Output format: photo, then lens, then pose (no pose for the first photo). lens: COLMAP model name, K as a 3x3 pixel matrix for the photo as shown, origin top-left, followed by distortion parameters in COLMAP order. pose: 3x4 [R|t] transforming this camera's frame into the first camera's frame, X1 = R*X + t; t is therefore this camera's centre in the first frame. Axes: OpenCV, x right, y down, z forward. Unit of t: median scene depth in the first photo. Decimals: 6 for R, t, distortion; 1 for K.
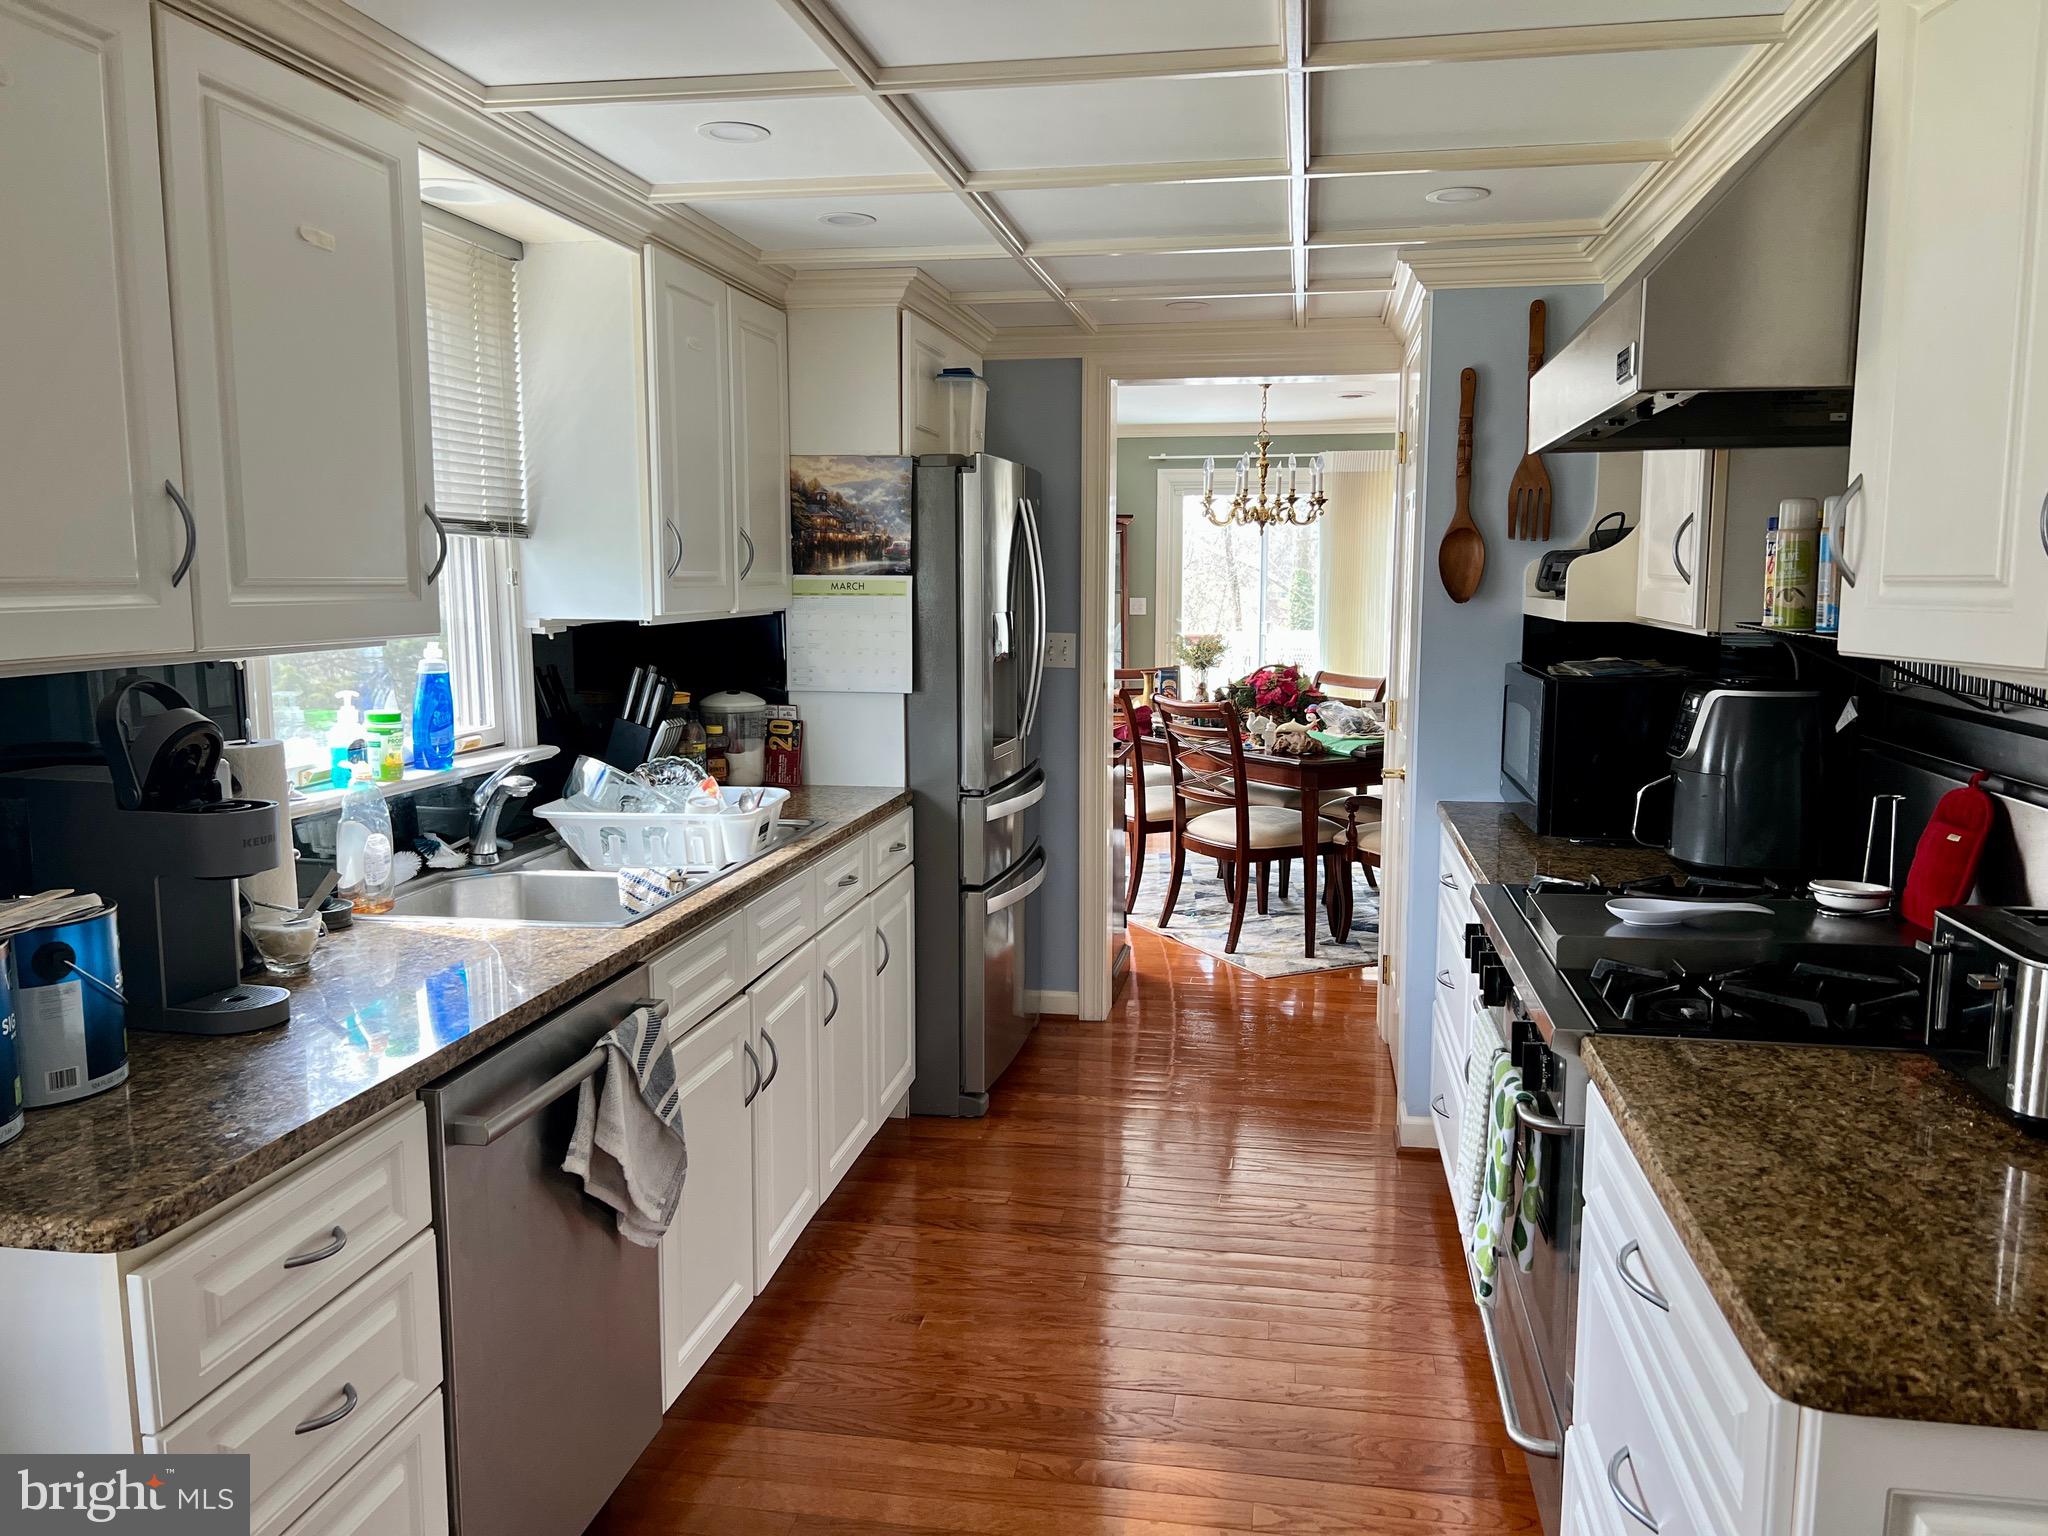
lens RADIAL K [[1539.4, 0, 1027.2], [0, 1539.4, 774.9], [0, 0, 1]] dist [0.077503, -0.086122]
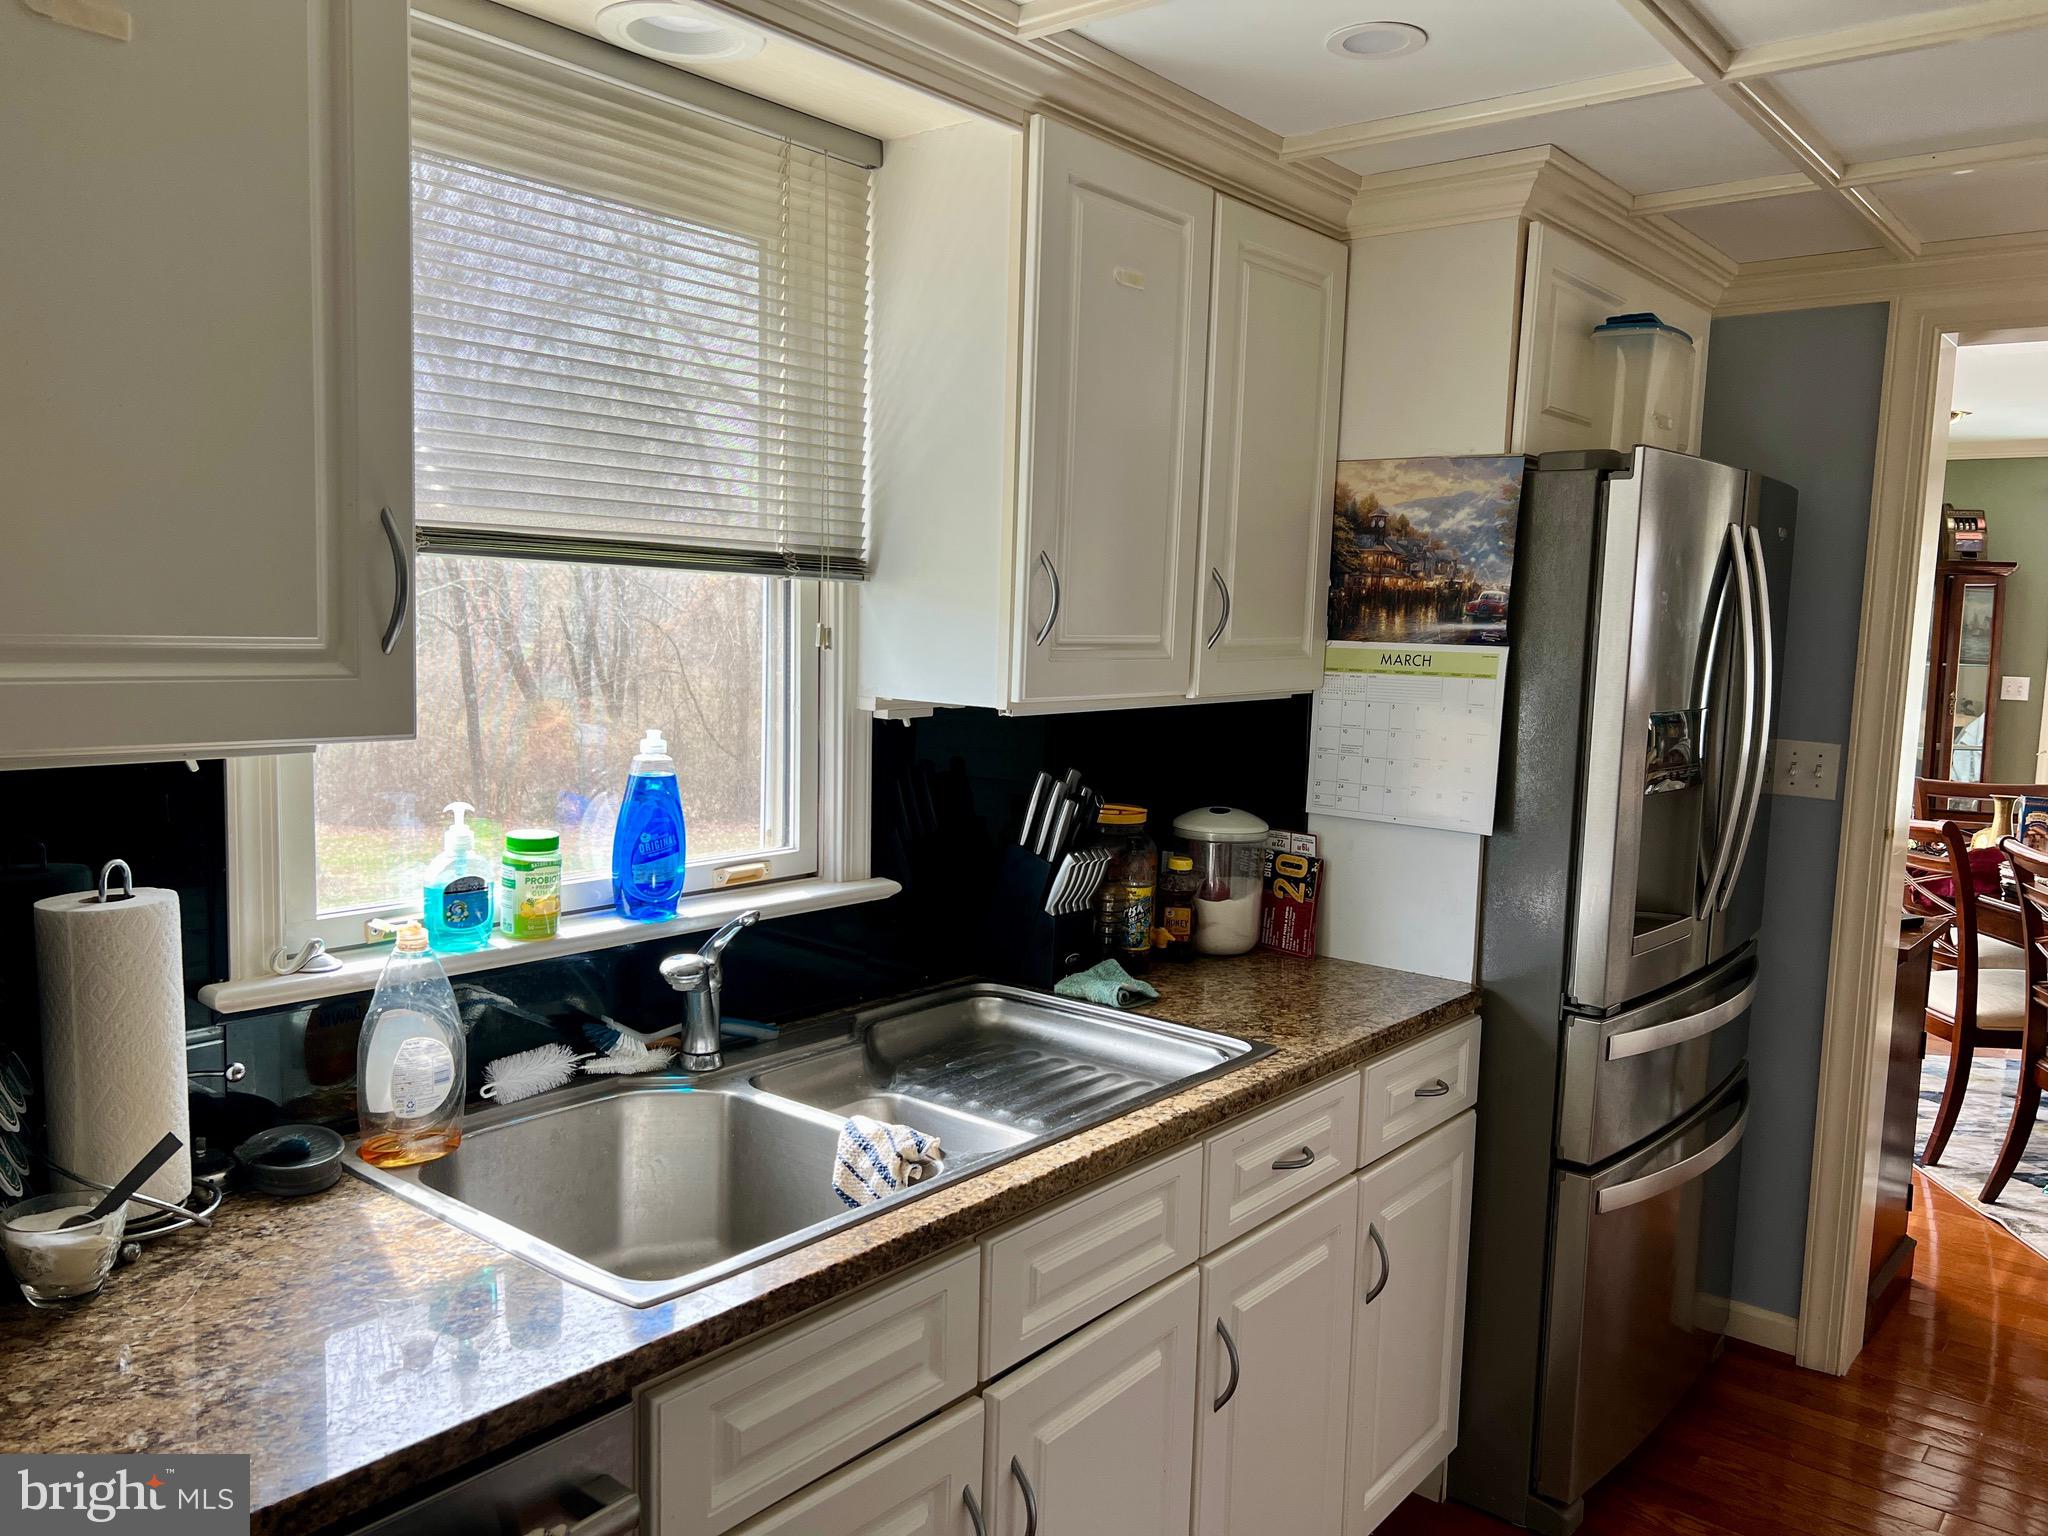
lens RADIAL K [[1539.4, 0, 1027.2], [0, 1539.4, 774.9], [0, 0, 1]] dist [0.077503, -0.086122]
pose [[0.874203, 0.075193, -0.479703, 0.058966], [-0.090408, 0.995867, -0.008657, -0.055175], [0.477069, 0.050937, 0.877388, 0.363993]]
